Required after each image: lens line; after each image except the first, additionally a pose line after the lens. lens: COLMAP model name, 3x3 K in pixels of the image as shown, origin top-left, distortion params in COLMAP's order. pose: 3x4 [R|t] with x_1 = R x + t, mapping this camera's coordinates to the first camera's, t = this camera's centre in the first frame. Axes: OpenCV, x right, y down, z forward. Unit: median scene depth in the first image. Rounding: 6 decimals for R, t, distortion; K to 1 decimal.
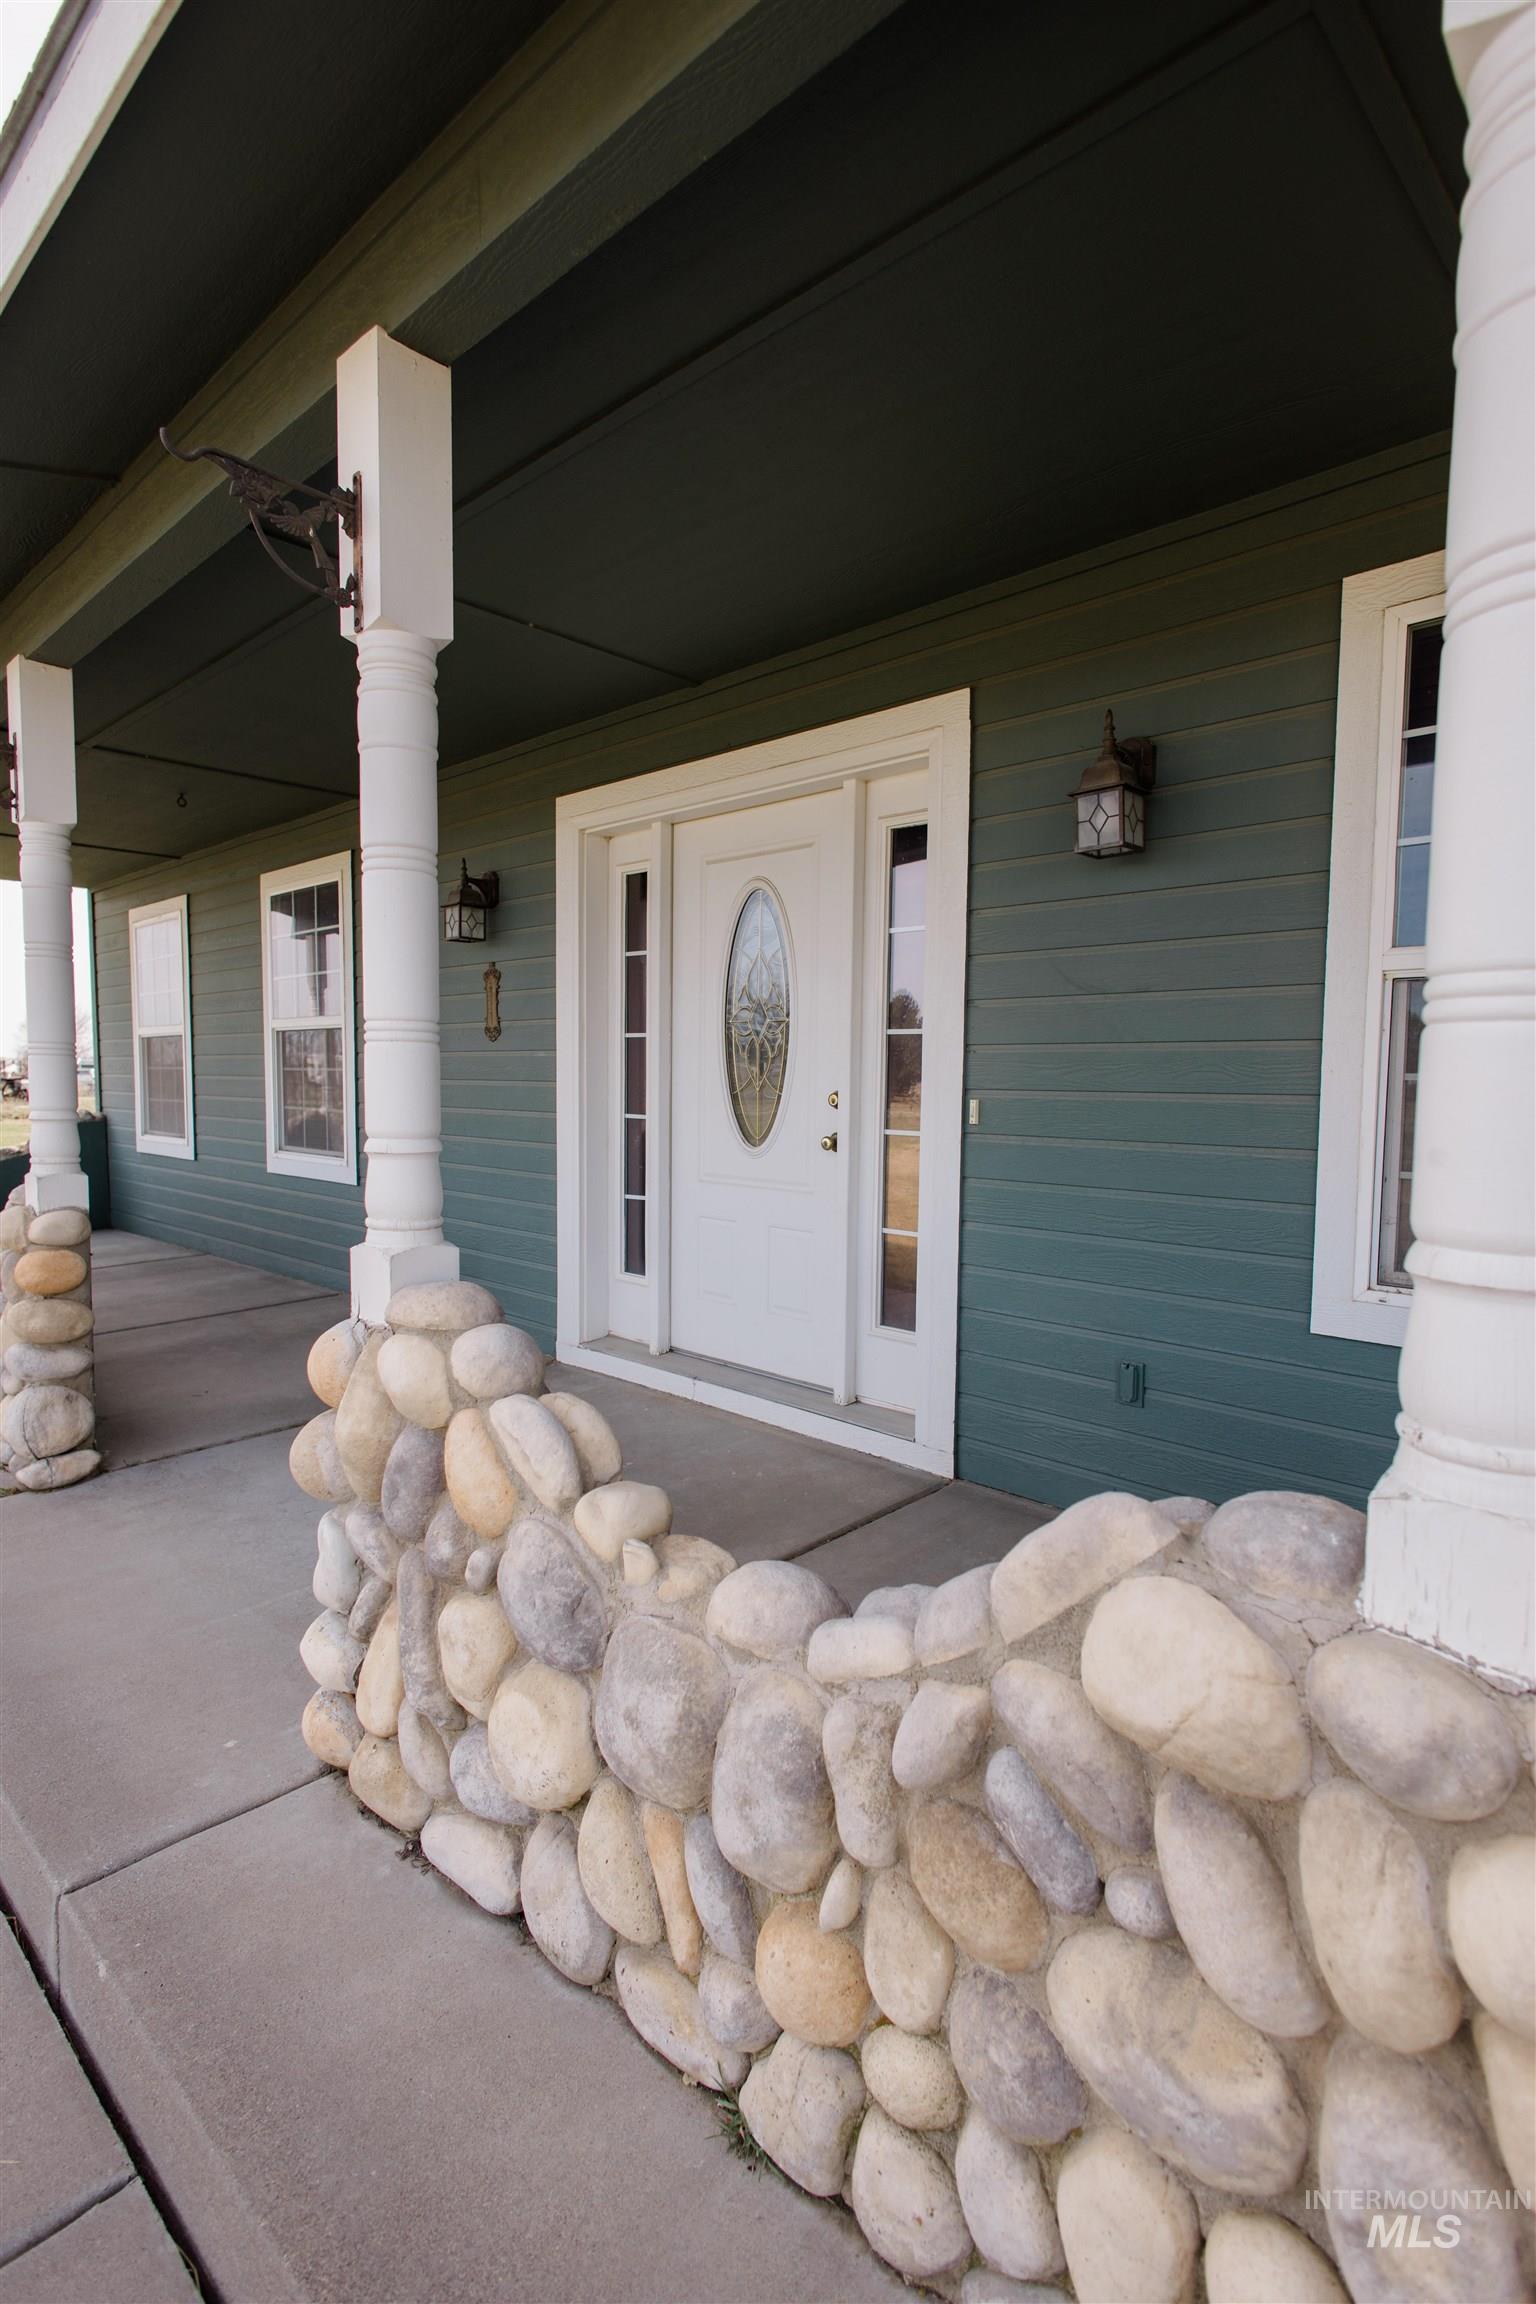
lens RADIAL K [[1126.0, 0, 768.0], [0, 1126.0, 1152.0], [0, 0, 1]] dist [0.001256, -0.000048]
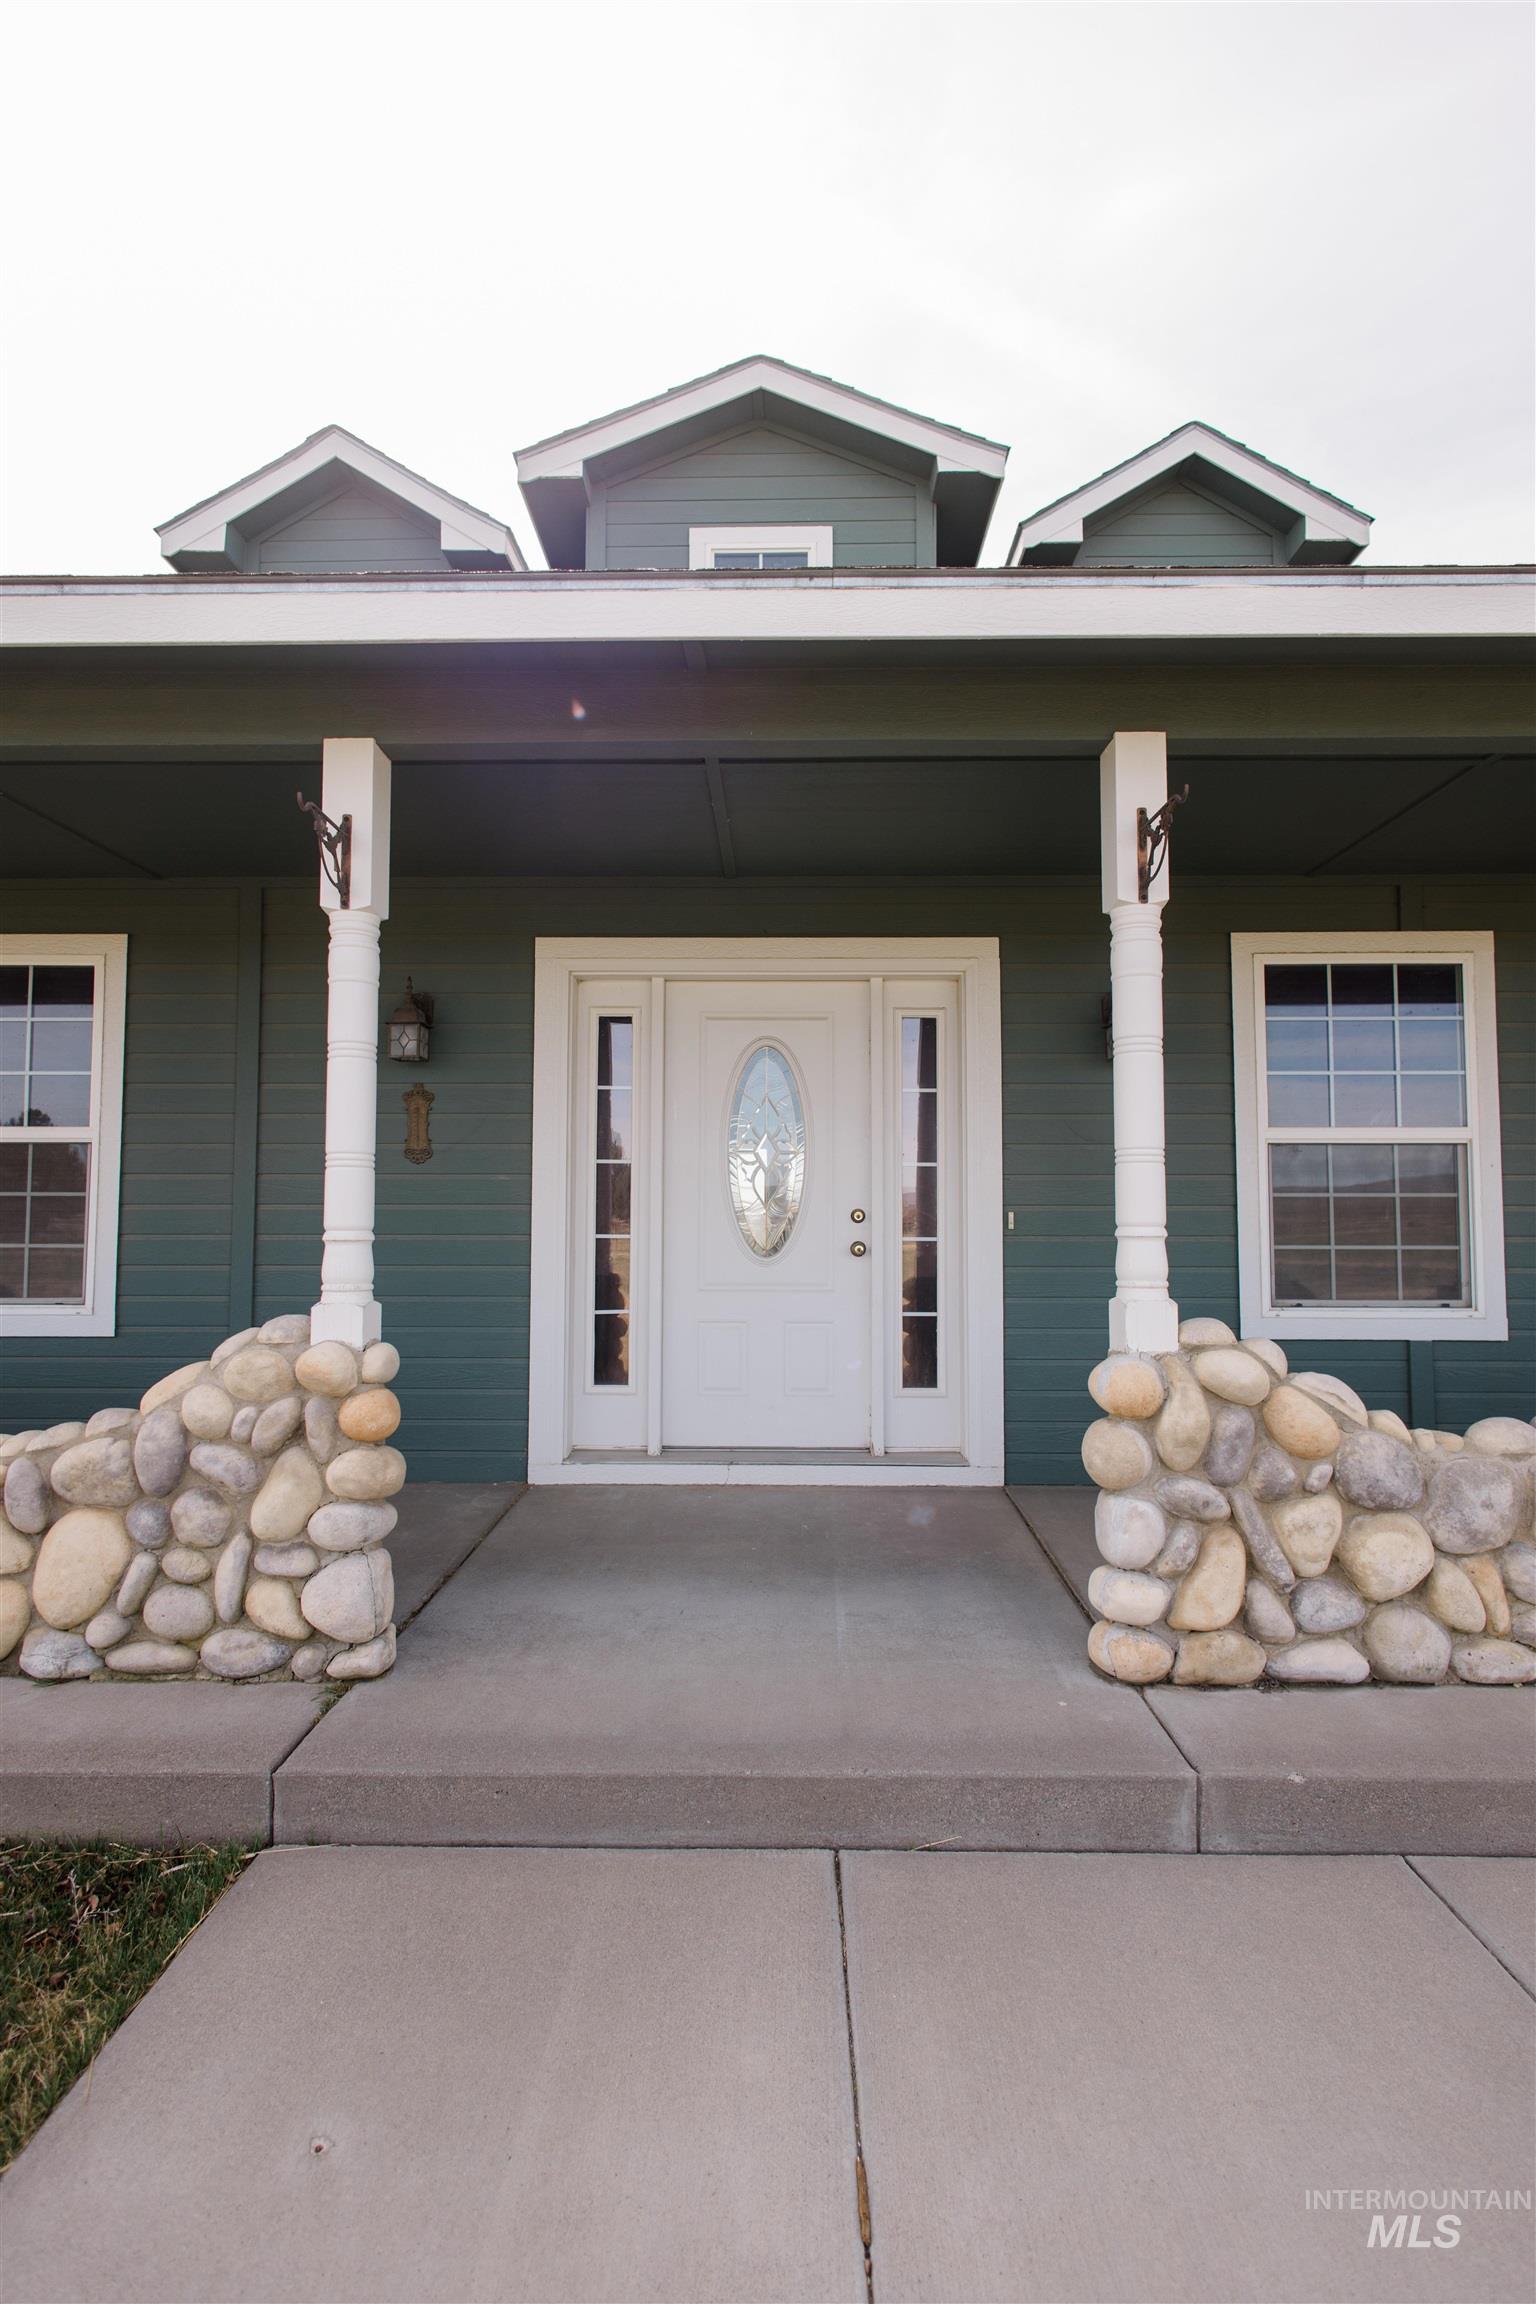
lens RADIAL K [[1126.0, 0, 768.0], [0, 1126.0, 1152.0], [0, 0, 1]] dist [0.001256, -0.000048]
pose [[0.739229, 0.032553, 0.672667, -0.830718], [0.051390, 0.993192, -0.104540, 0.009776], [-0.671491, 0.111847, 0.732523, 0.112519]]
